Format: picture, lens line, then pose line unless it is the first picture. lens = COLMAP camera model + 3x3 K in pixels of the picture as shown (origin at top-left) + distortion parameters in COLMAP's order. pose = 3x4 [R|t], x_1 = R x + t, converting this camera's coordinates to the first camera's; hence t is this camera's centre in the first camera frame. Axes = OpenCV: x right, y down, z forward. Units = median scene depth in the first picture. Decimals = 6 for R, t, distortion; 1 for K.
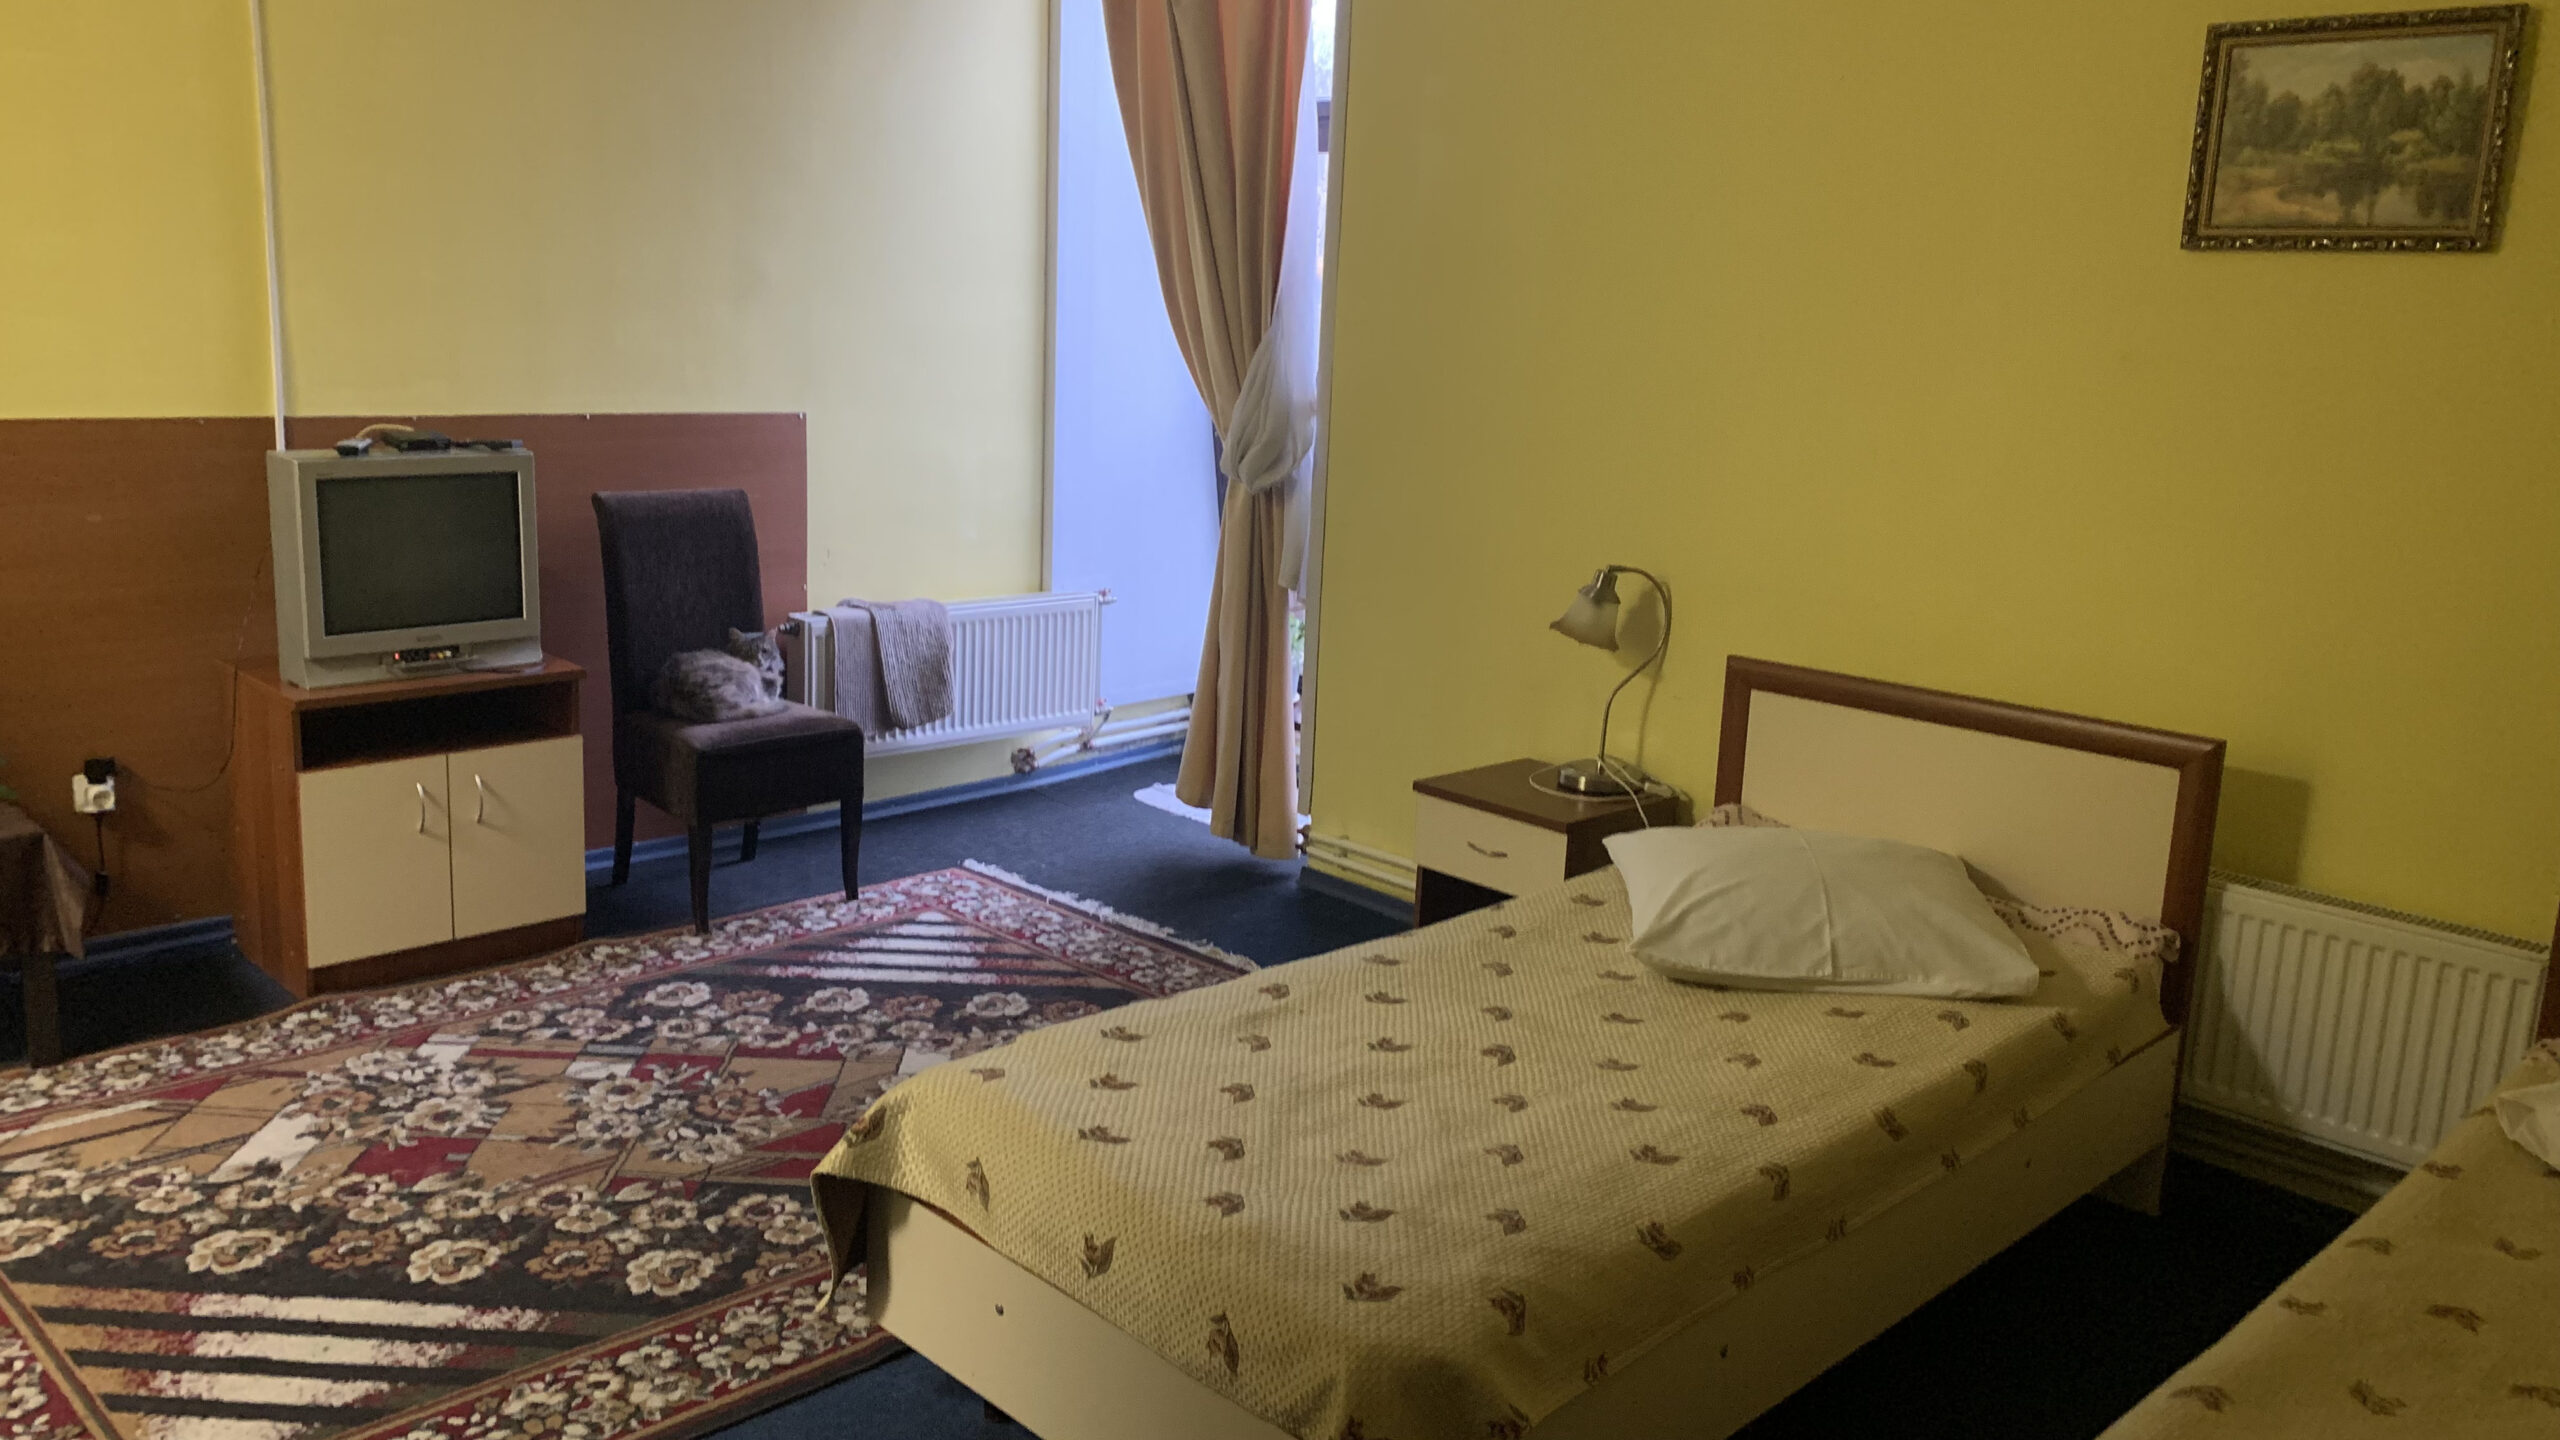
lens RADIAL K [[1947.8, 0, 1256.2], [0, 1947.8, 712.3], [0, 0, 1]] dist [0.007304, -0.008813]
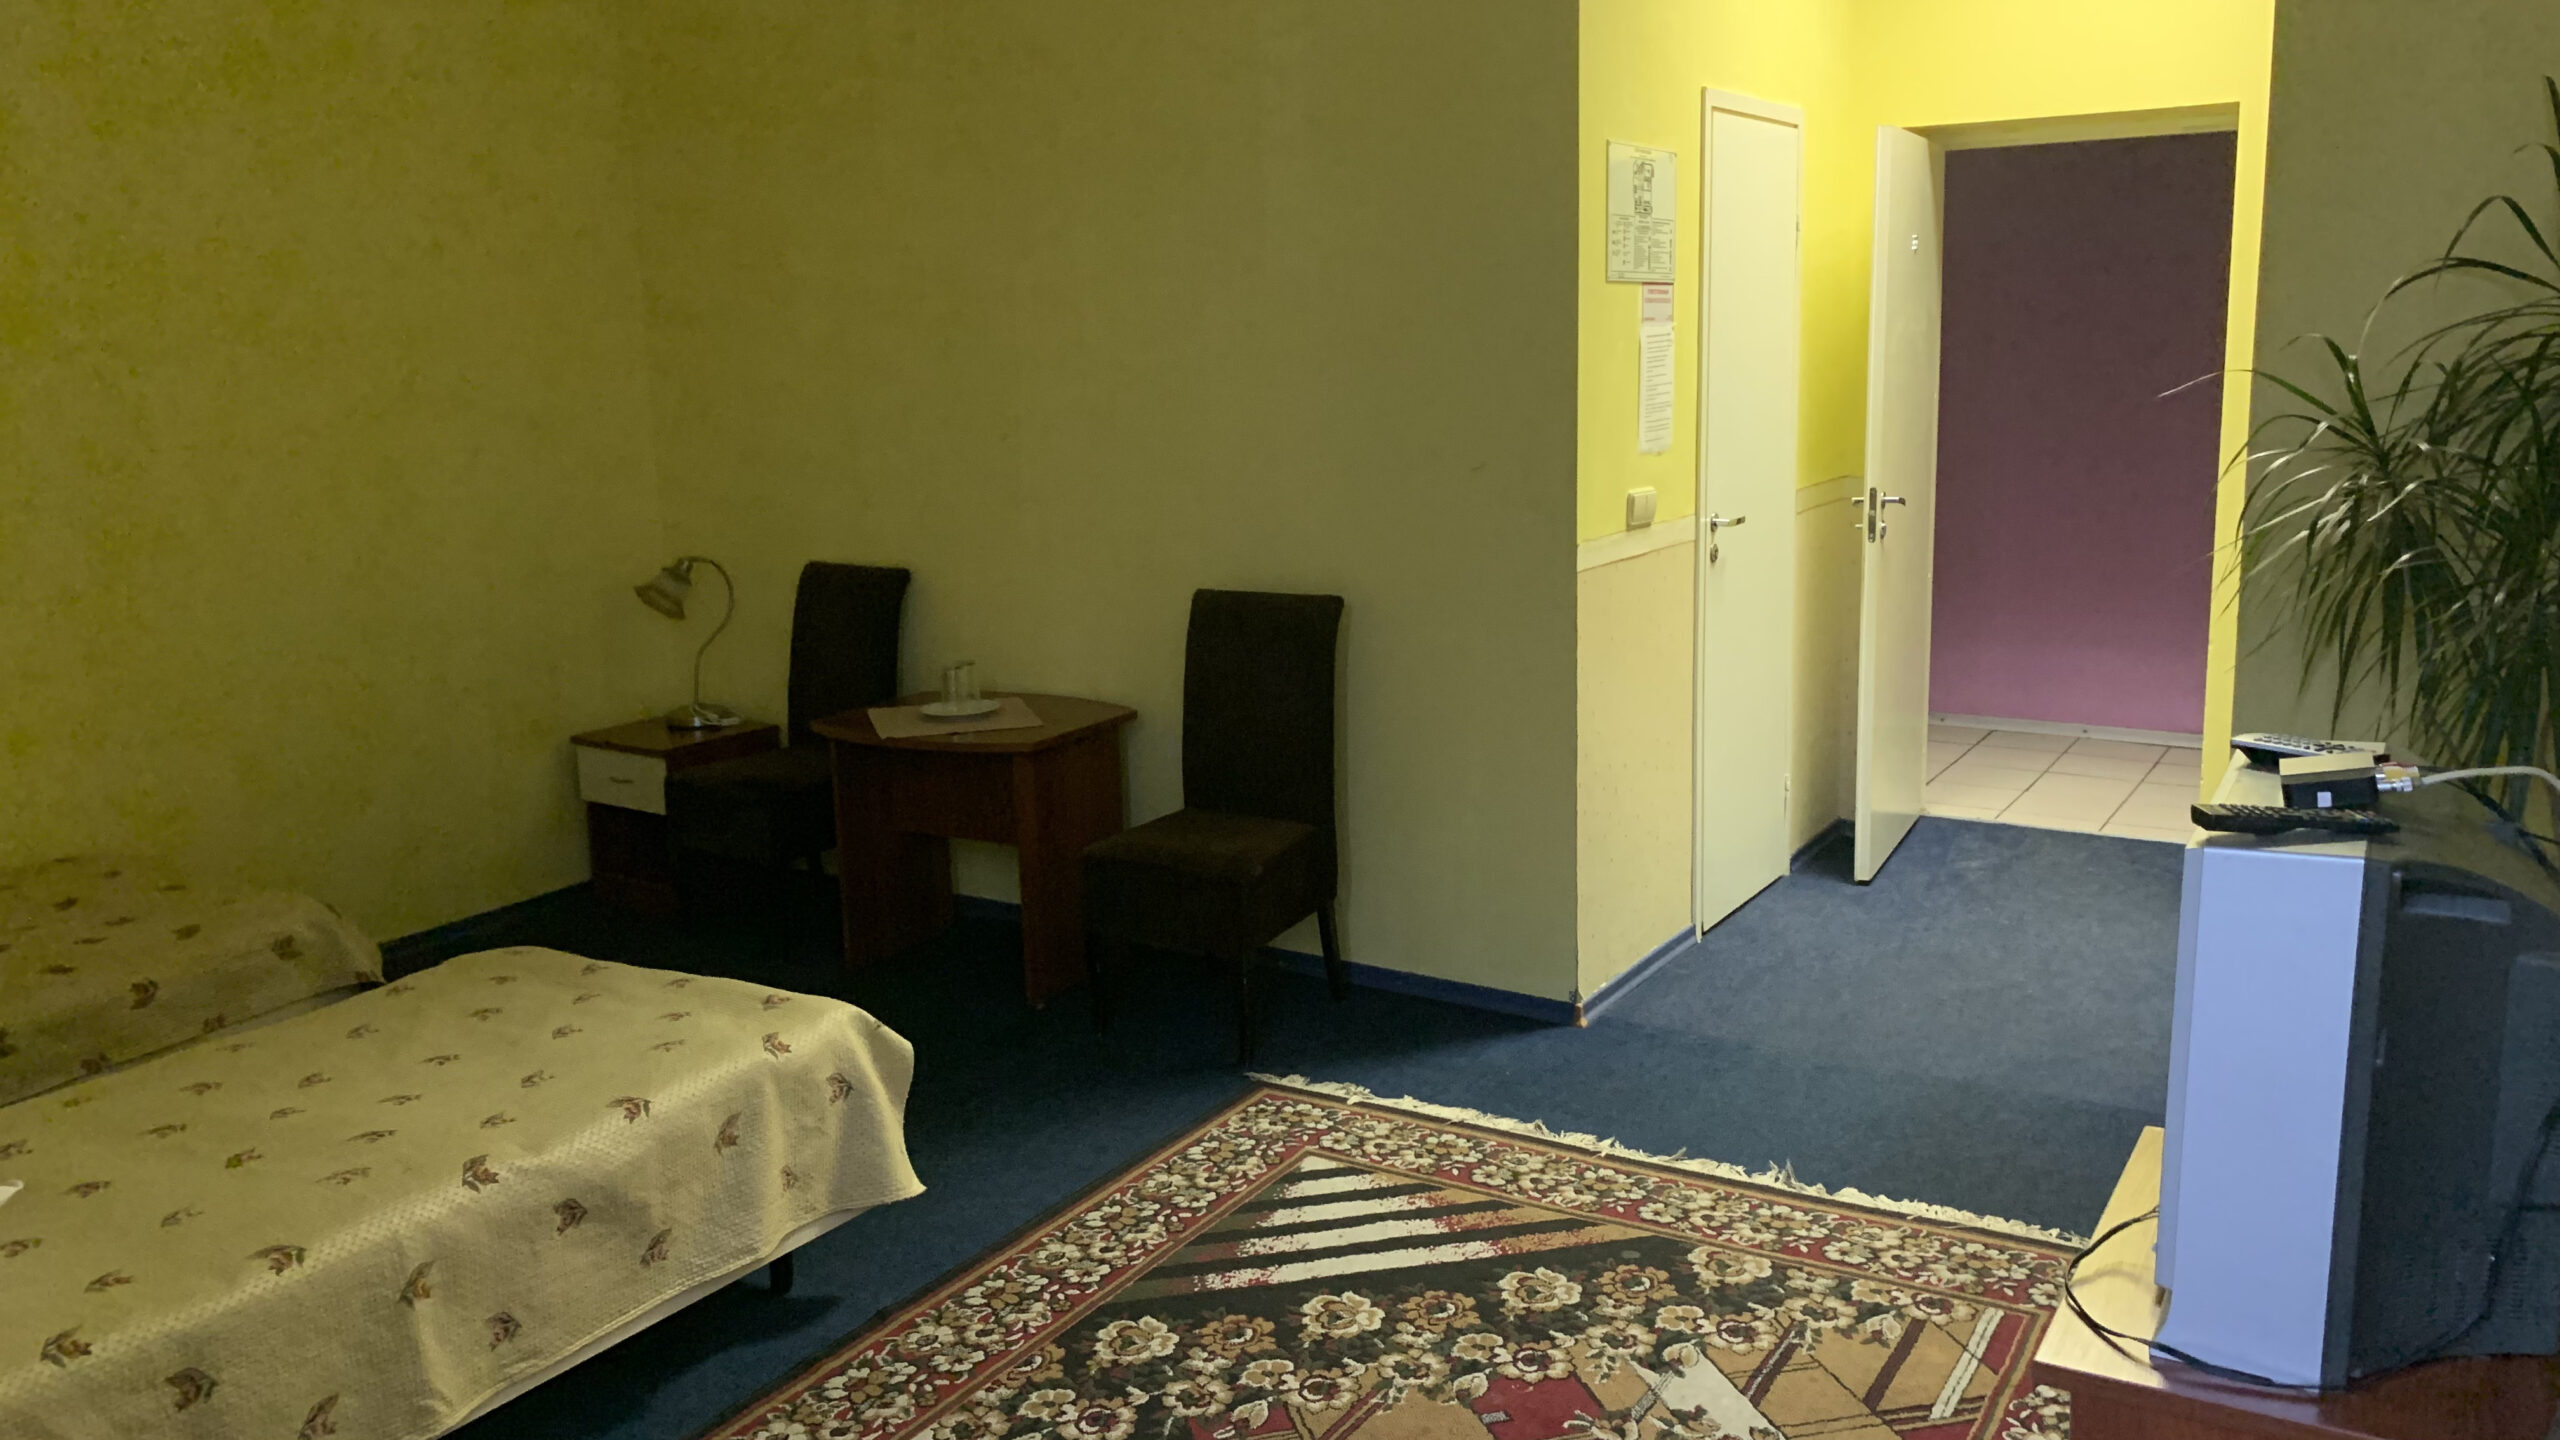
lens RADIAL K [[1947.8, 0, 1195.7], [0, 1947.8, 634.1], [0, 0, 1]] dist [0.007304, -0.008813]
pose [[-0.979109, 0.016812, -0.202641, -0.111700], [-0.056379, 0.935058, 0.349984, -0.359901], [0.195365, 0.354097, -0.914575, 1.549200]]
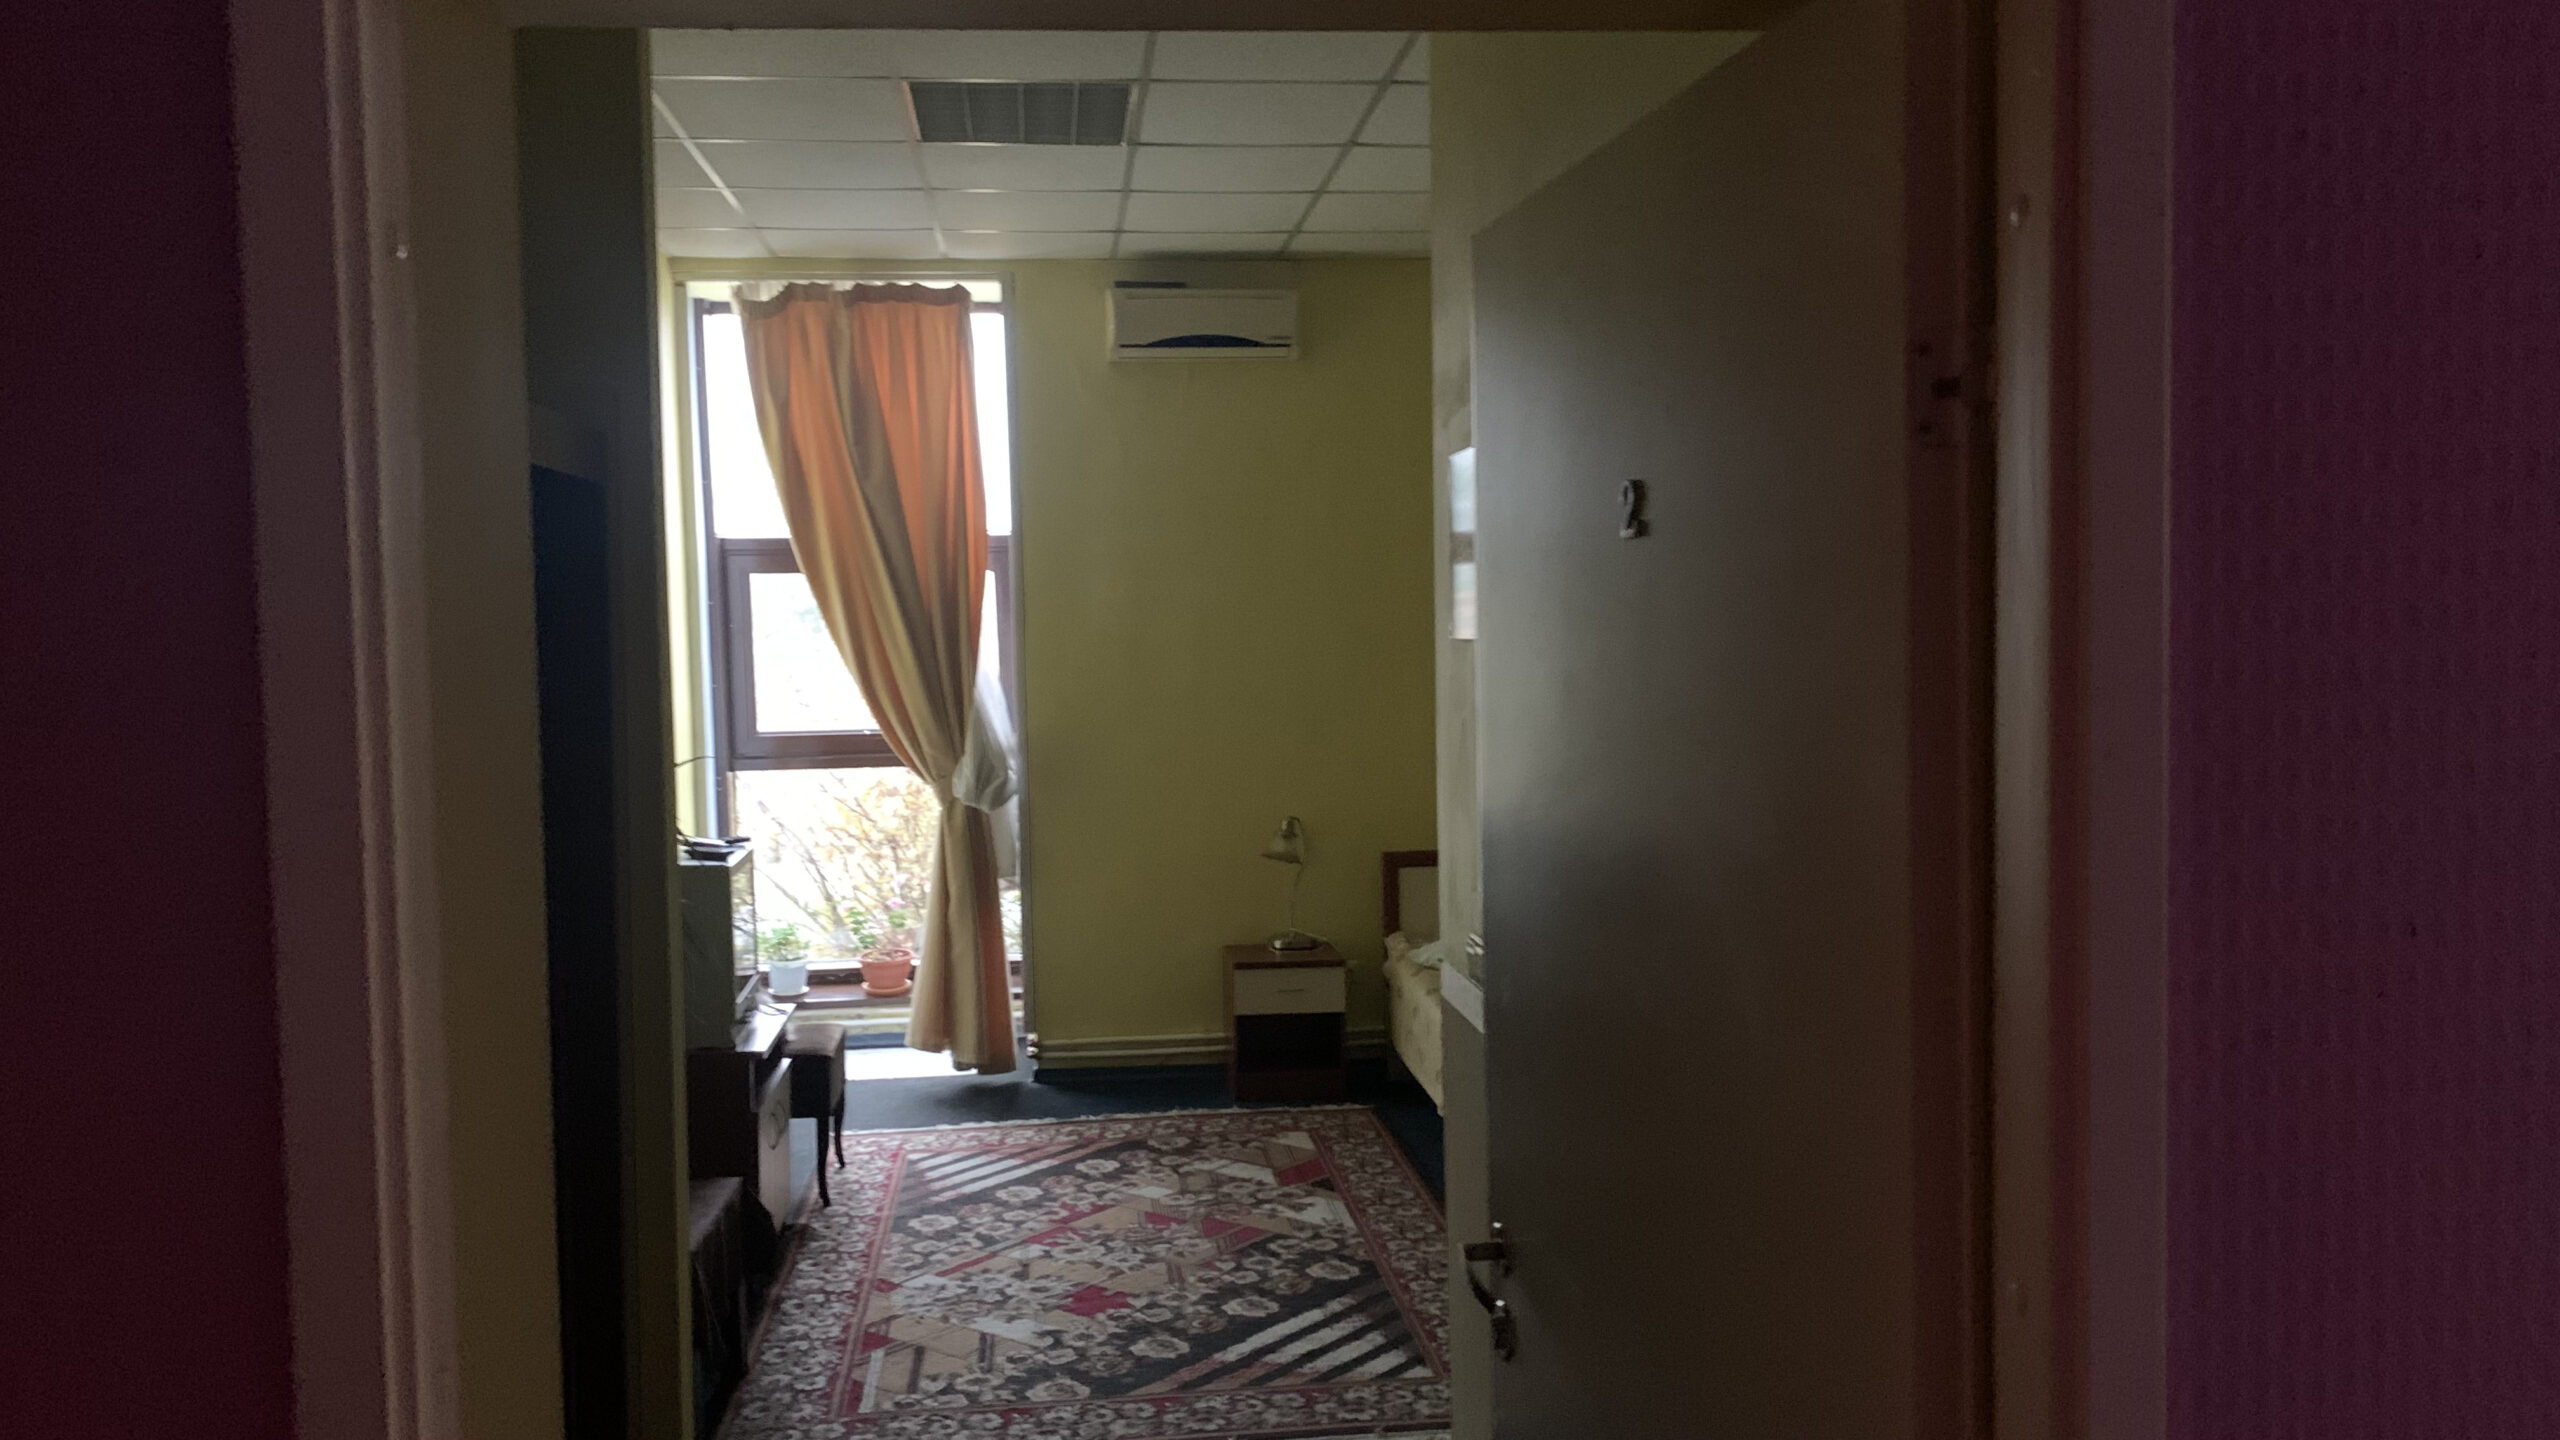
lens RADIAL K [[1947.8, 0, 1262.5], [0, 1947.8, 728.6], [0, 0, 1]] dist [0.007304, -0.008813]
pose [[0.609961, -0.092409, 0.787025, -1.378220], [0.211384, 0.976163, -0.049210, -0.083632], [-0.763718, 0.196381, 0.614955, -0.063286]]
